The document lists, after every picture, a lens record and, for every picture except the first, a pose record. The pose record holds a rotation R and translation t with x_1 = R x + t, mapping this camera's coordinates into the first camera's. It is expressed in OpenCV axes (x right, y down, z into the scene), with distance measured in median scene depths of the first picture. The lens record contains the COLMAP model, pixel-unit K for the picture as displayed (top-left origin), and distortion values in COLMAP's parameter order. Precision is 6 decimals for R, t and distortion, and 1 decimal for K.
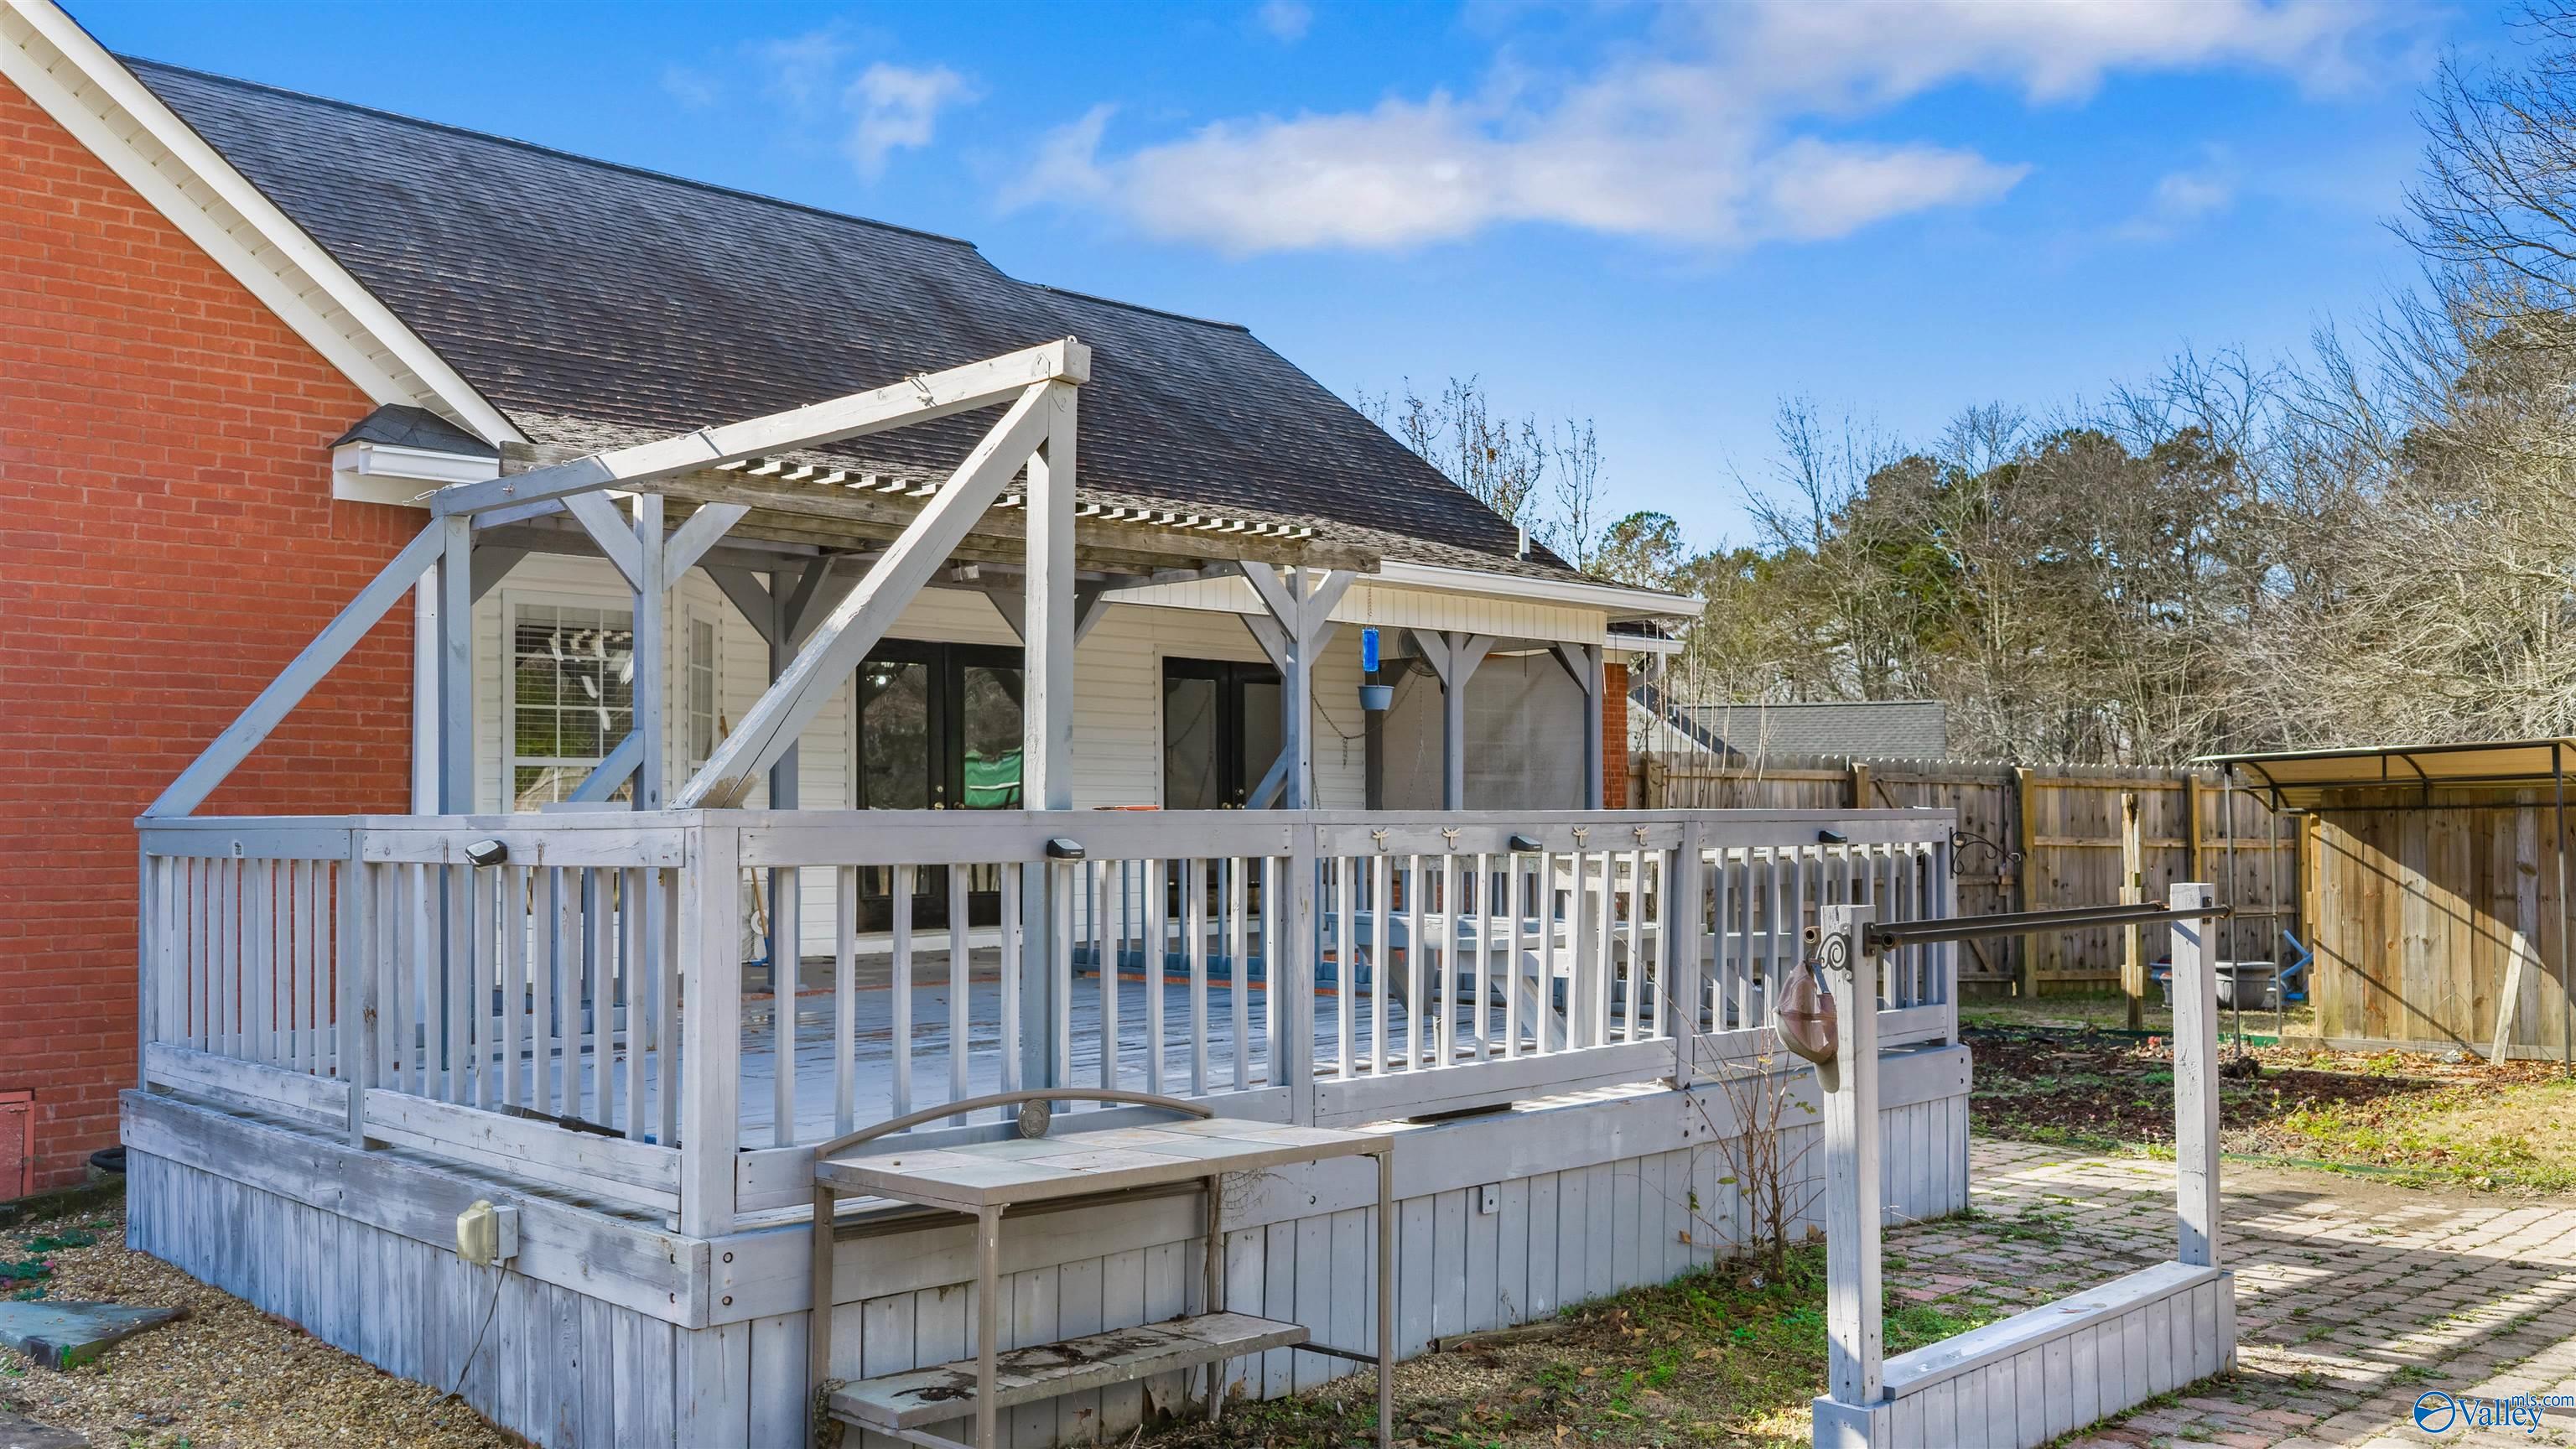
lens RADIAL K [[2161.3, 0, 1290.3], [0, 2161.3, 777.7], [0, 0, 1]] dist [0.026707, -0.055945]
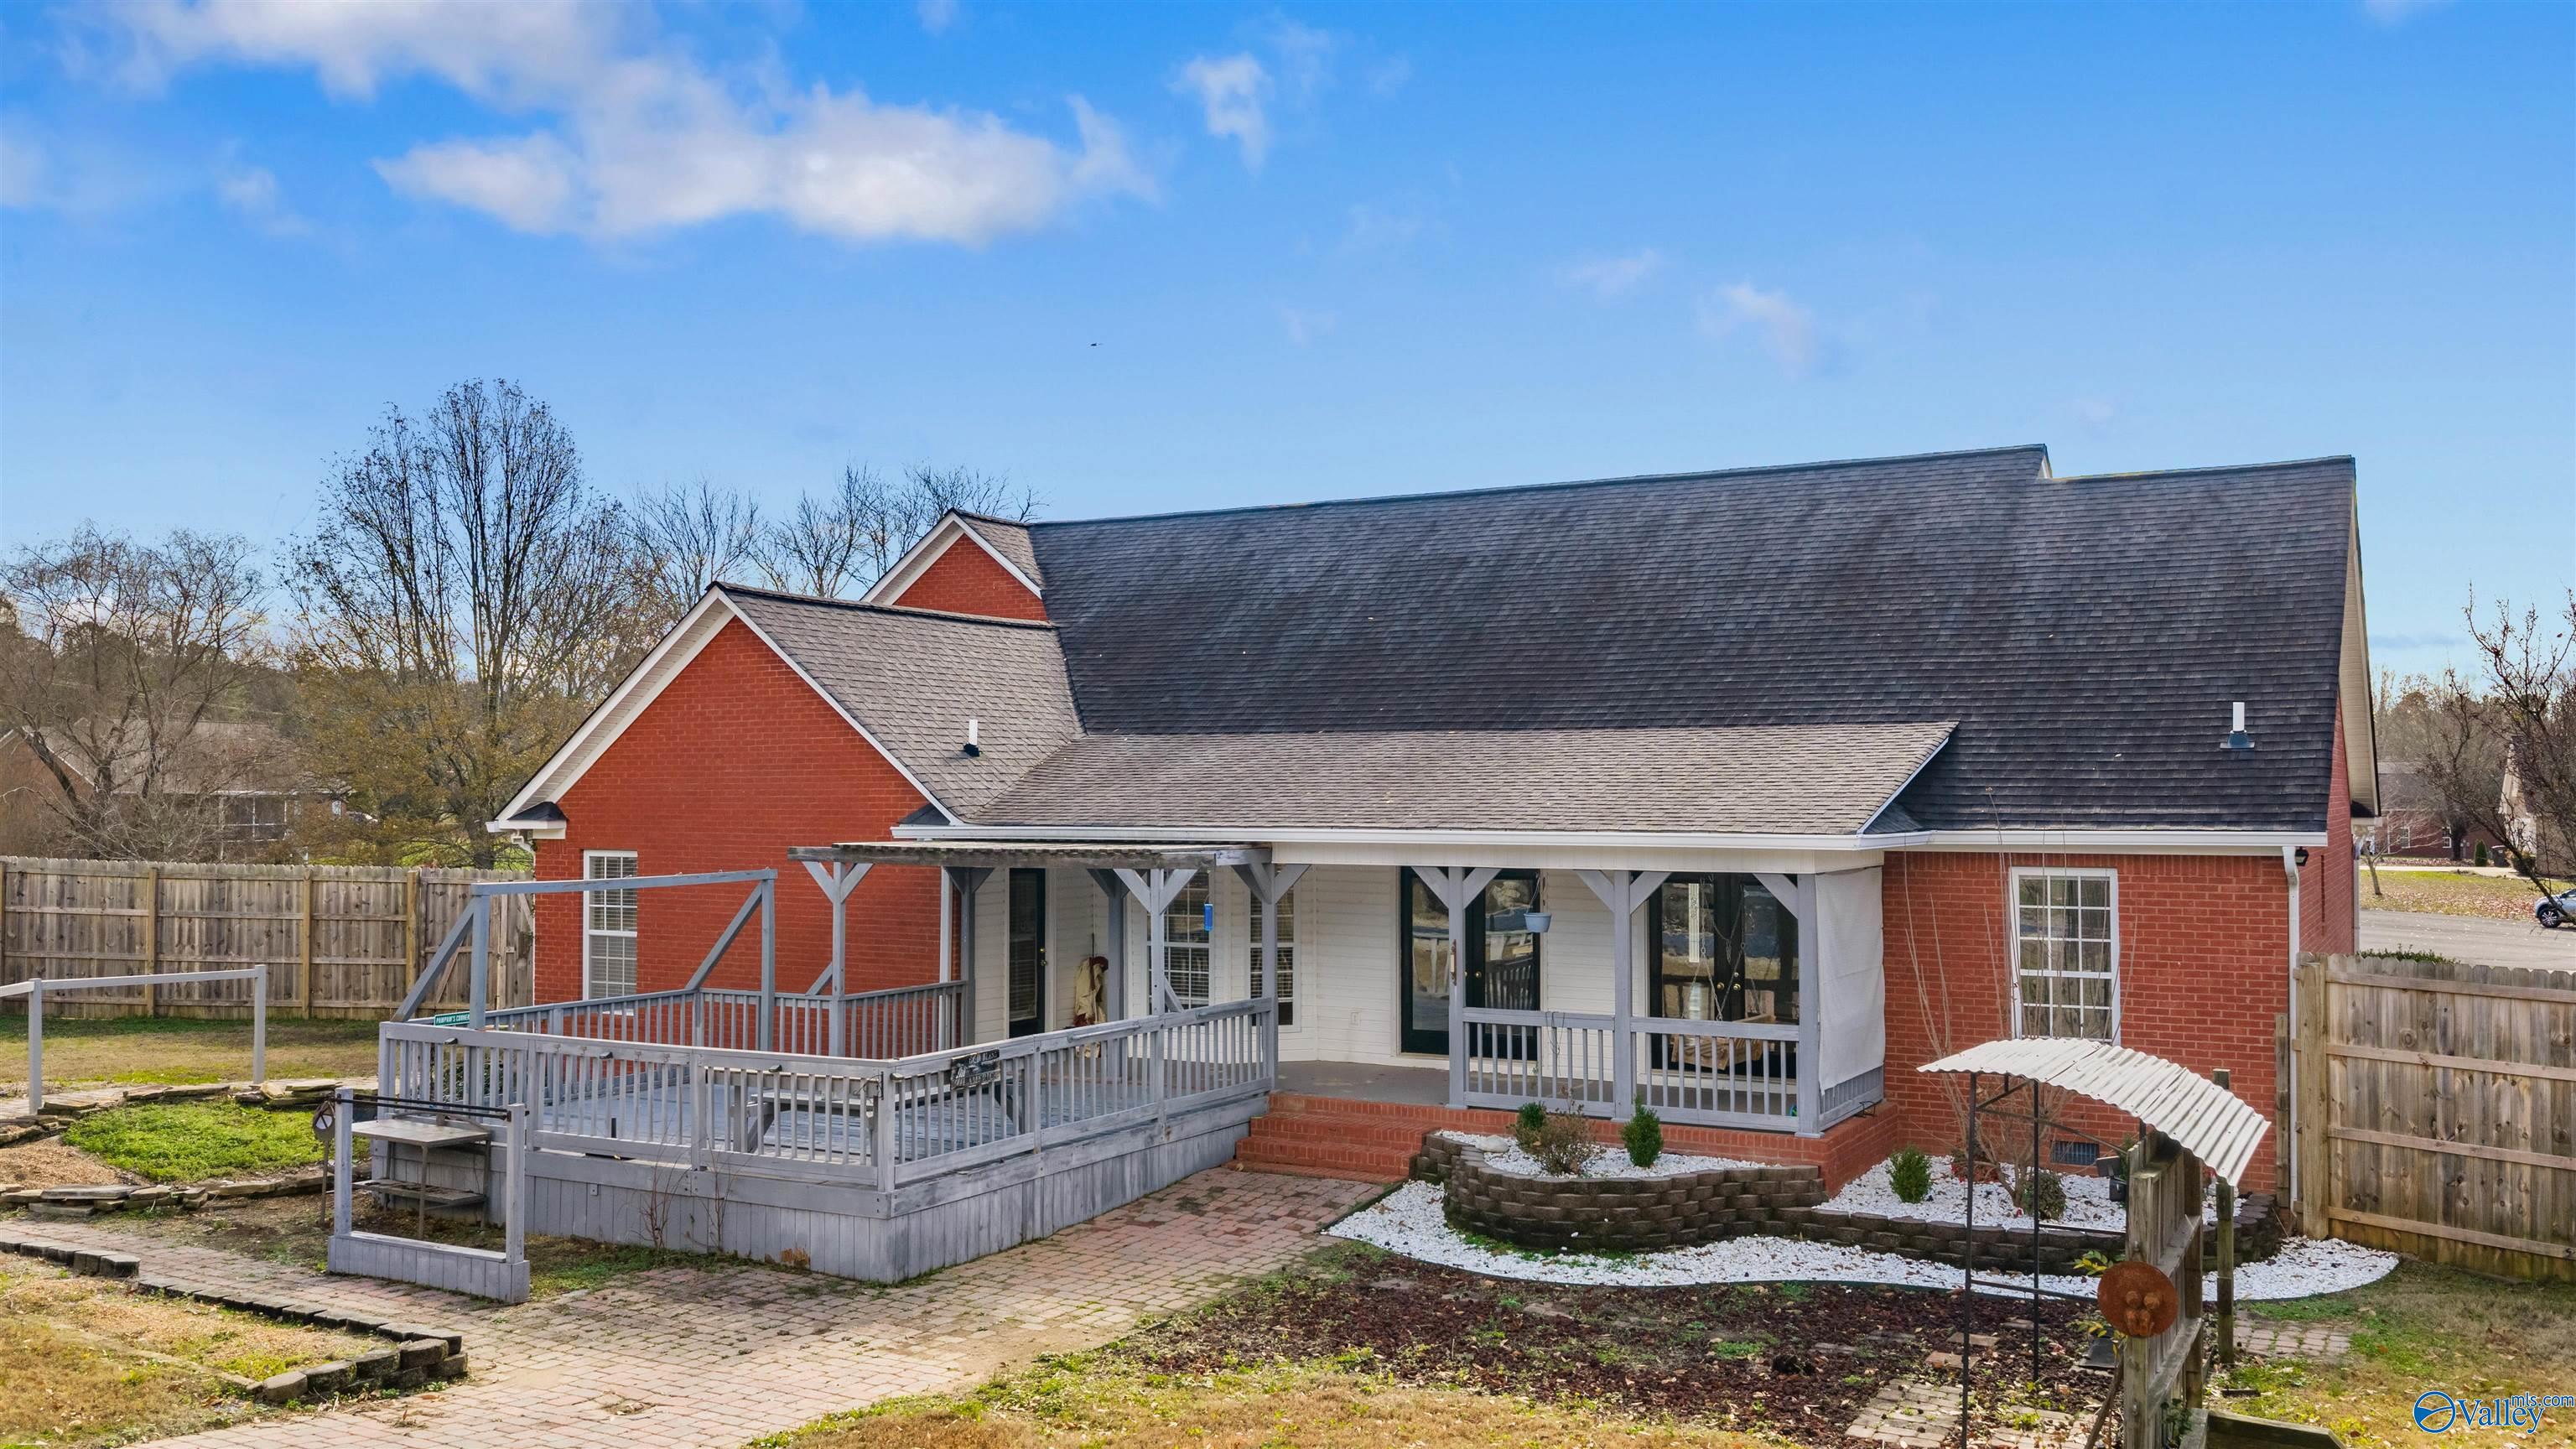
lens RADIAL K [[2147.6, 0, 1288.0], [0, 2147.6, 724.5], [0, 0, 1]] dist [0.034115, -0.067284]
pose [[0.273079, -0.025693, -0.961648, 1.907761], [0.017140, 0.999615, -0.021841, -0.198390], [0.961839, -0.010518, 0.273414, 0.742338]]
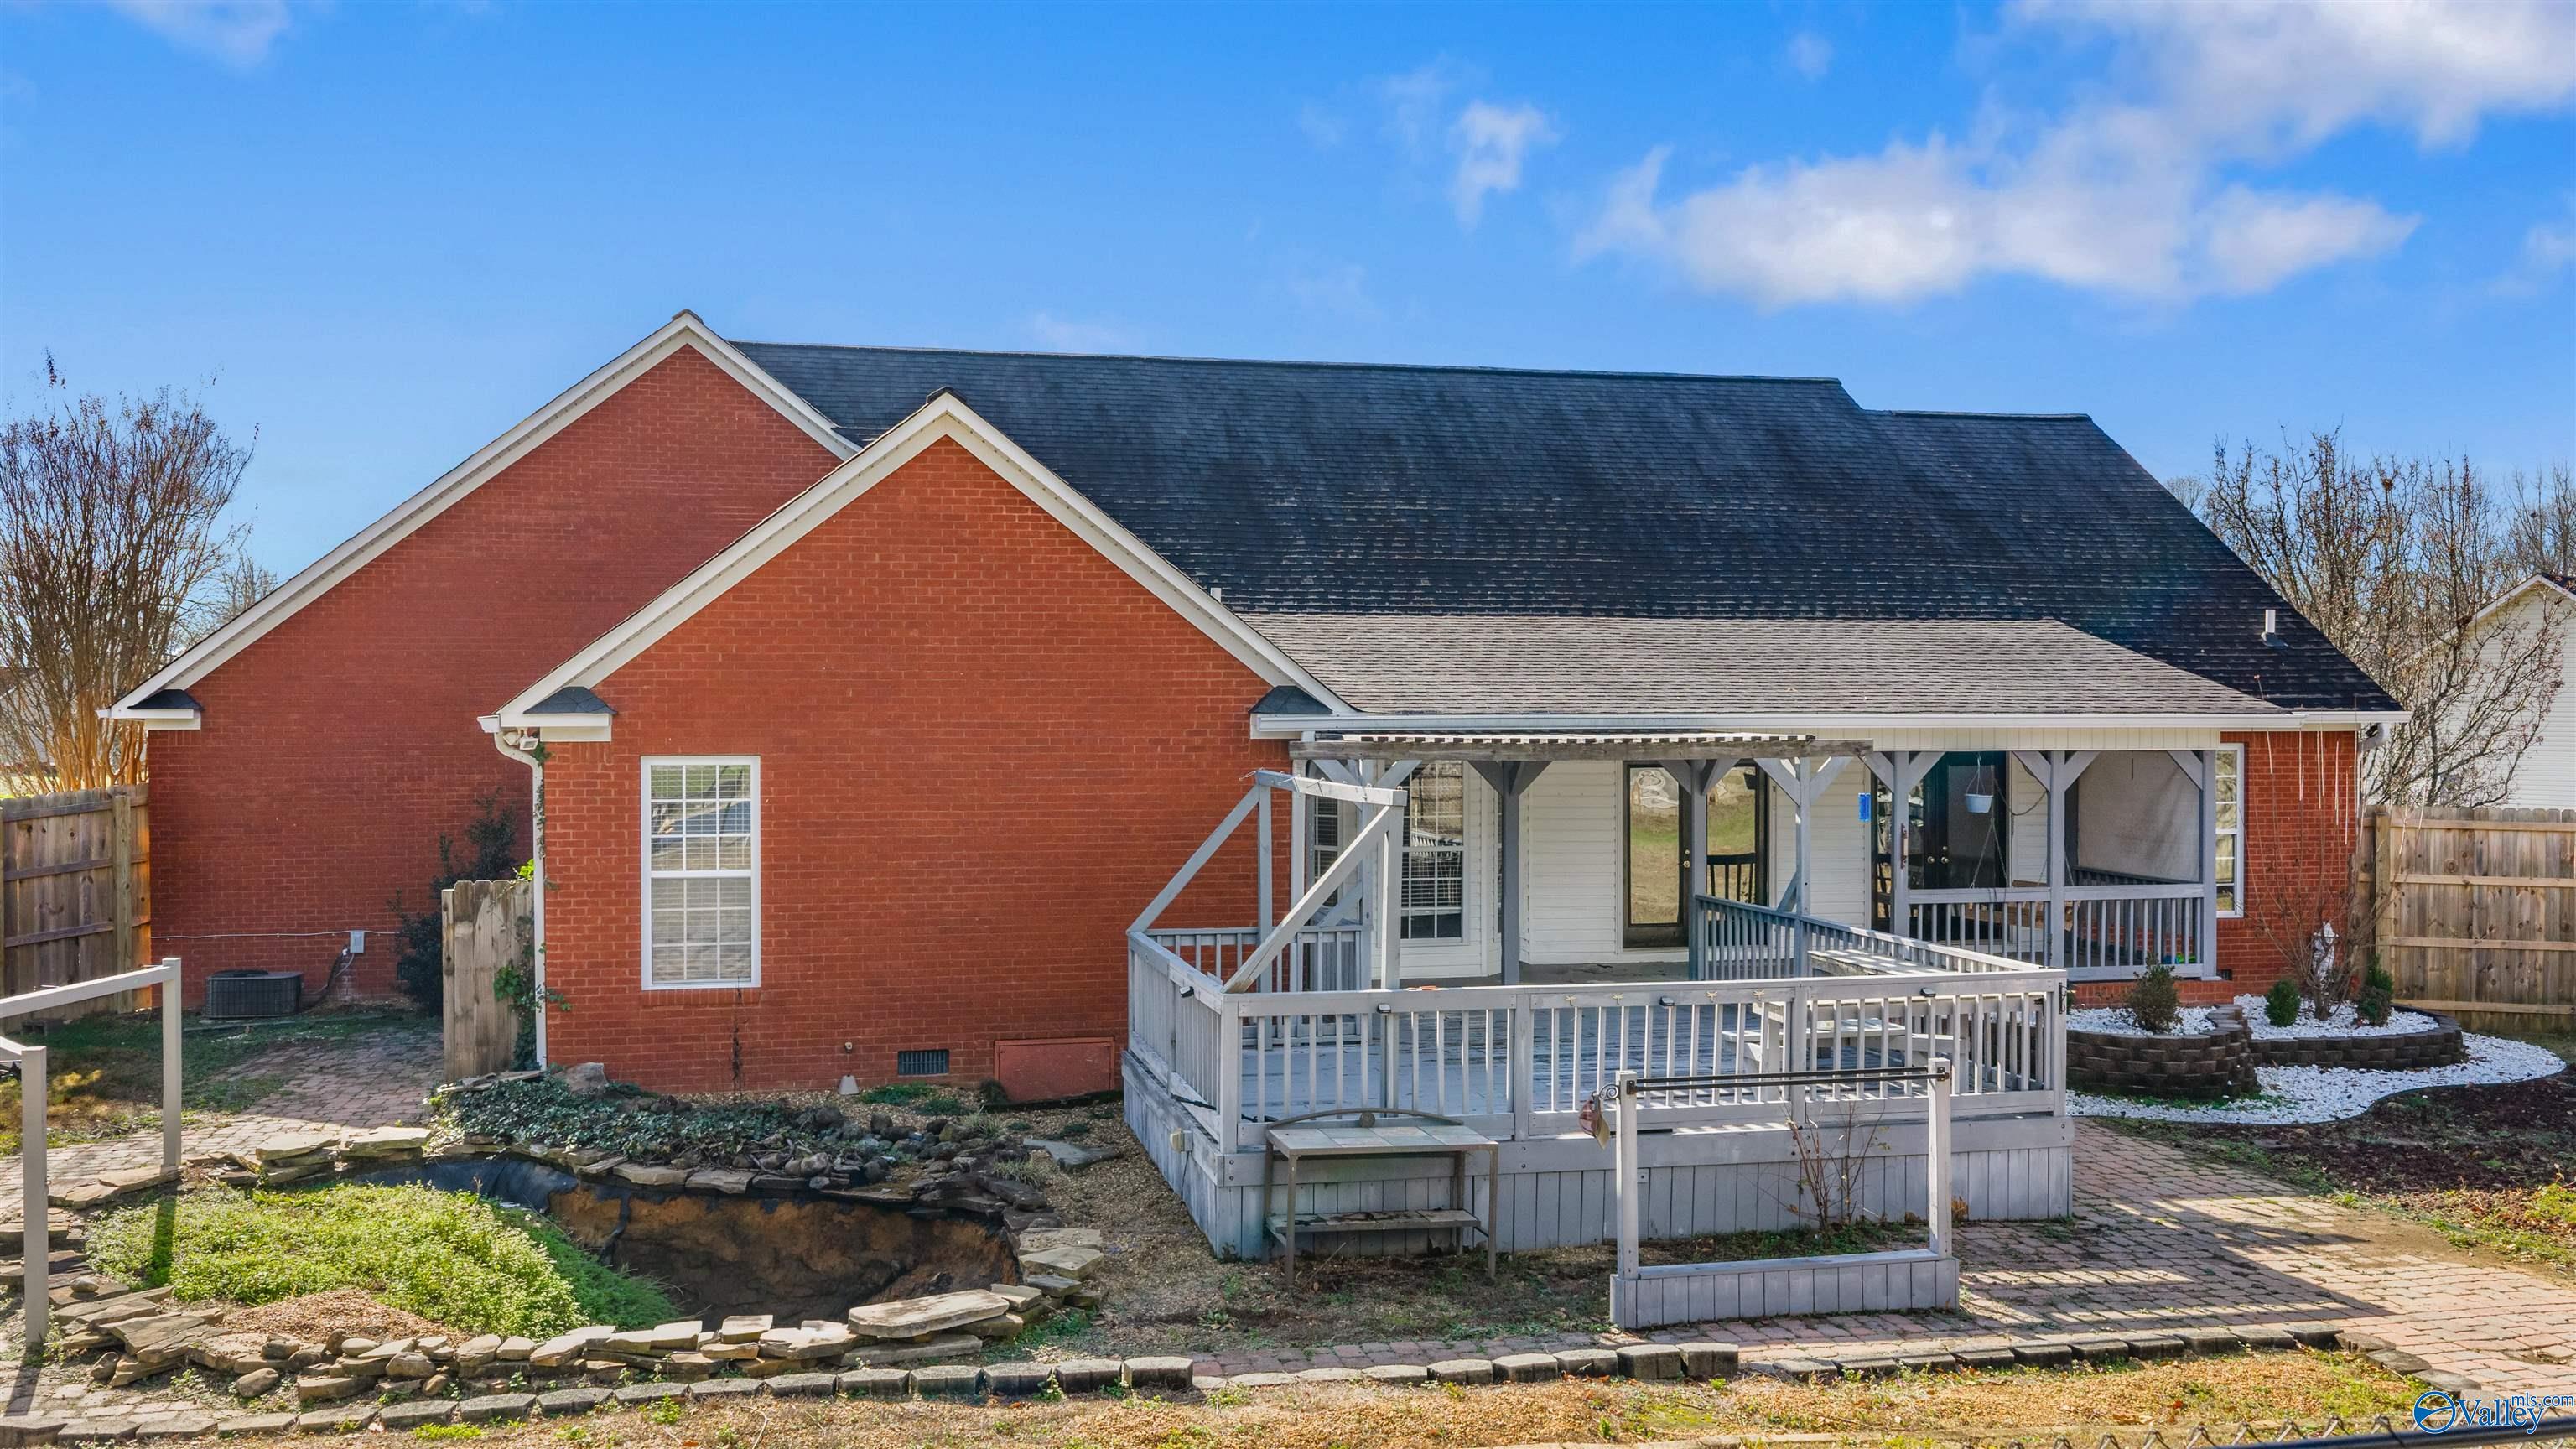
lens RADIAL K [[2147.6, 0, 1288.0], [0, 2147.6, 724.5], [0, 0, 1]] dist [0.034115, -0.067284]
pose [[0.849267, 0.010633, -0.527856, 0.585617], [0.005575, 0.999561, 0.029104, -0.194461], [0.527934, -0.027660, 0.848835, -0.592071]]
